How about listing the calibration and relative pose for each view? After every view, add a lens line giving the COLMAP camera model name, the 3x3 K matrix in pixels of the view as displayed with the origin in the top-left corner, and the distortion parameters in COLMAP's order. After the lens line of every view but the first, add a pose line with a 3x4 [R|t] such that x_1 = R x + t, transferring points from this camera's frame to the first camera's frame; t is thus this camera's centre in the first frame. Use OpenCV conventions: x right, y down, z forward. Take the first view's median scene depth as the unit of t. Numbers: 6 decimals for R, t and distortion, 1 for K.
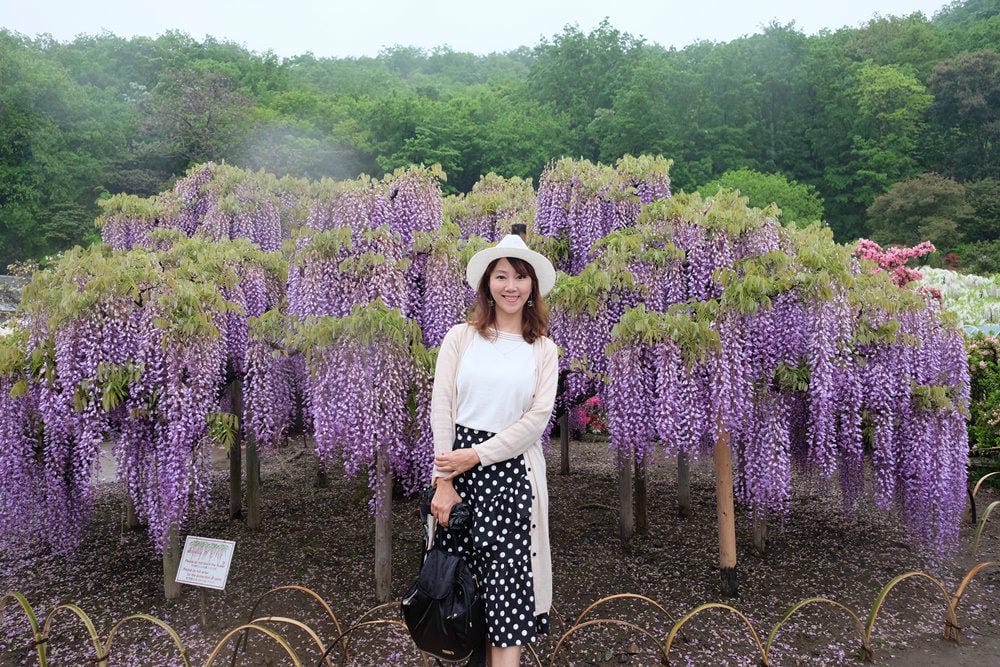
lens RADIAL K [[760.6, 0, 497.7], [0, 760.6, 327.6], [0, 0, 1]] dist [-0.039858, 0.036308]
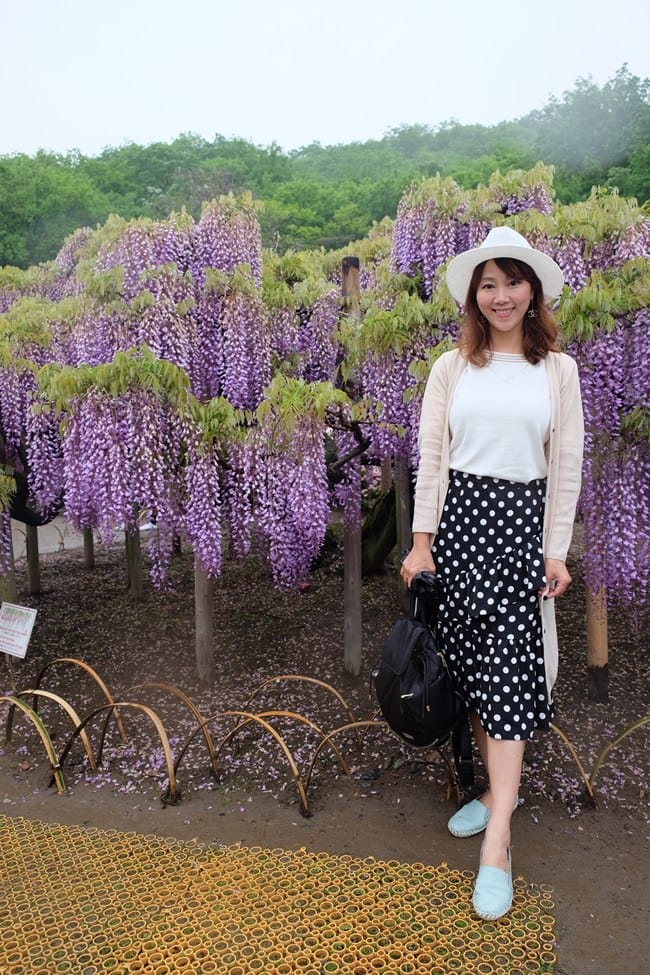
lens RADIAL K [[741.6, 0, 324.4], [0, 741.6, 483.7], [0, 0, 1]] dist [-0.039858, 0.036308]
pose [[0.969088, -0.000094, -0.246717, 0.193984], [0.023827, 0.995361, 0.093212, 0.036309], [0.245564, -0.096209, 0.964594, 0.163046]]
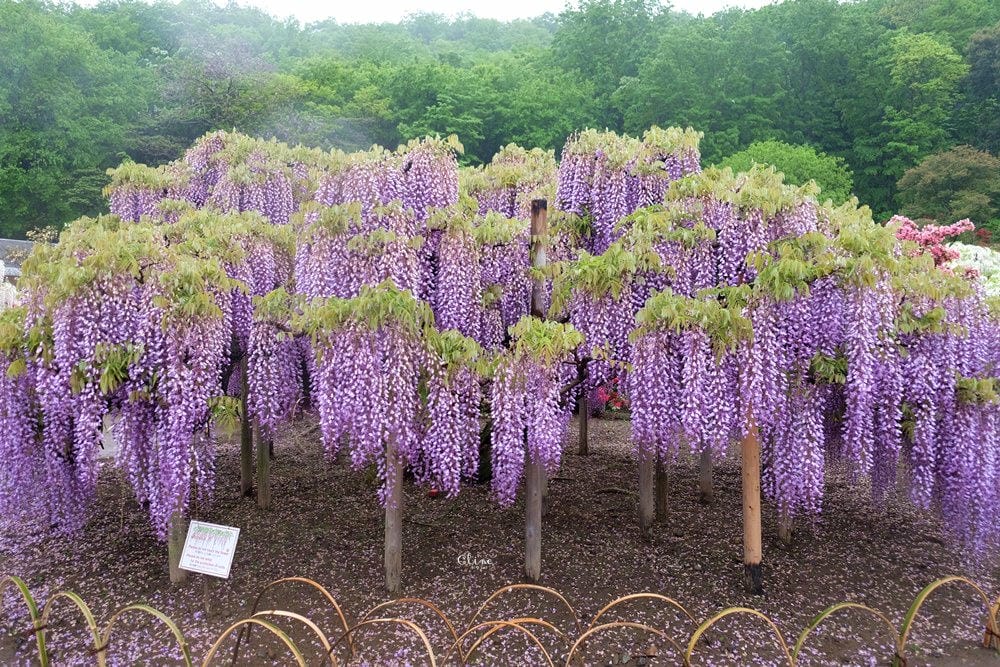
lens RADIAL K [[760.6, 0, 498.7], [0, 760.6, 324.6], [0, 0, 1]] dist [-0.039858, 0.036308]
pose [[0.999598, 0.013830, -0.024763, 0.002857], [-0.012933, 0.999268, 0.036012, -0.013059], [0.025243, -0.035678, 0.999044, 0.043945]]
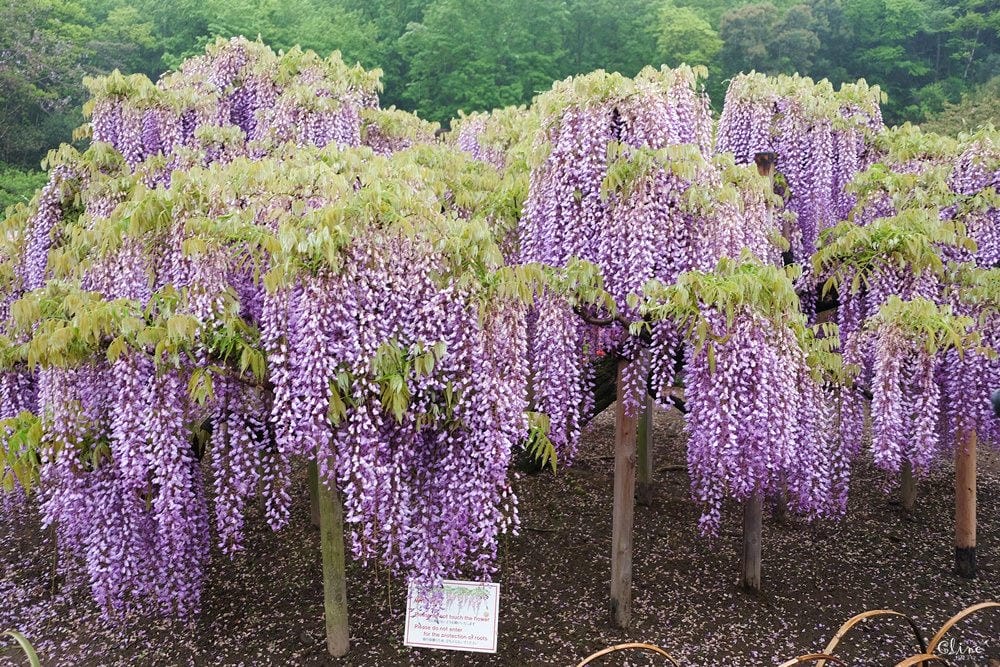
lens RADIAL K [[760.6, 0, 483.0], [0, 760.6, 317.5], [0, 0, 1]] dist [-0.039858, 0.036308]
pose [[0.964348, -0.001269, 0.264635, -0.449105], [-0.022546, 0.995959, 0.086935, -0.023658], [-0.263676, -0.089801, 0.960422, 0.279278]]
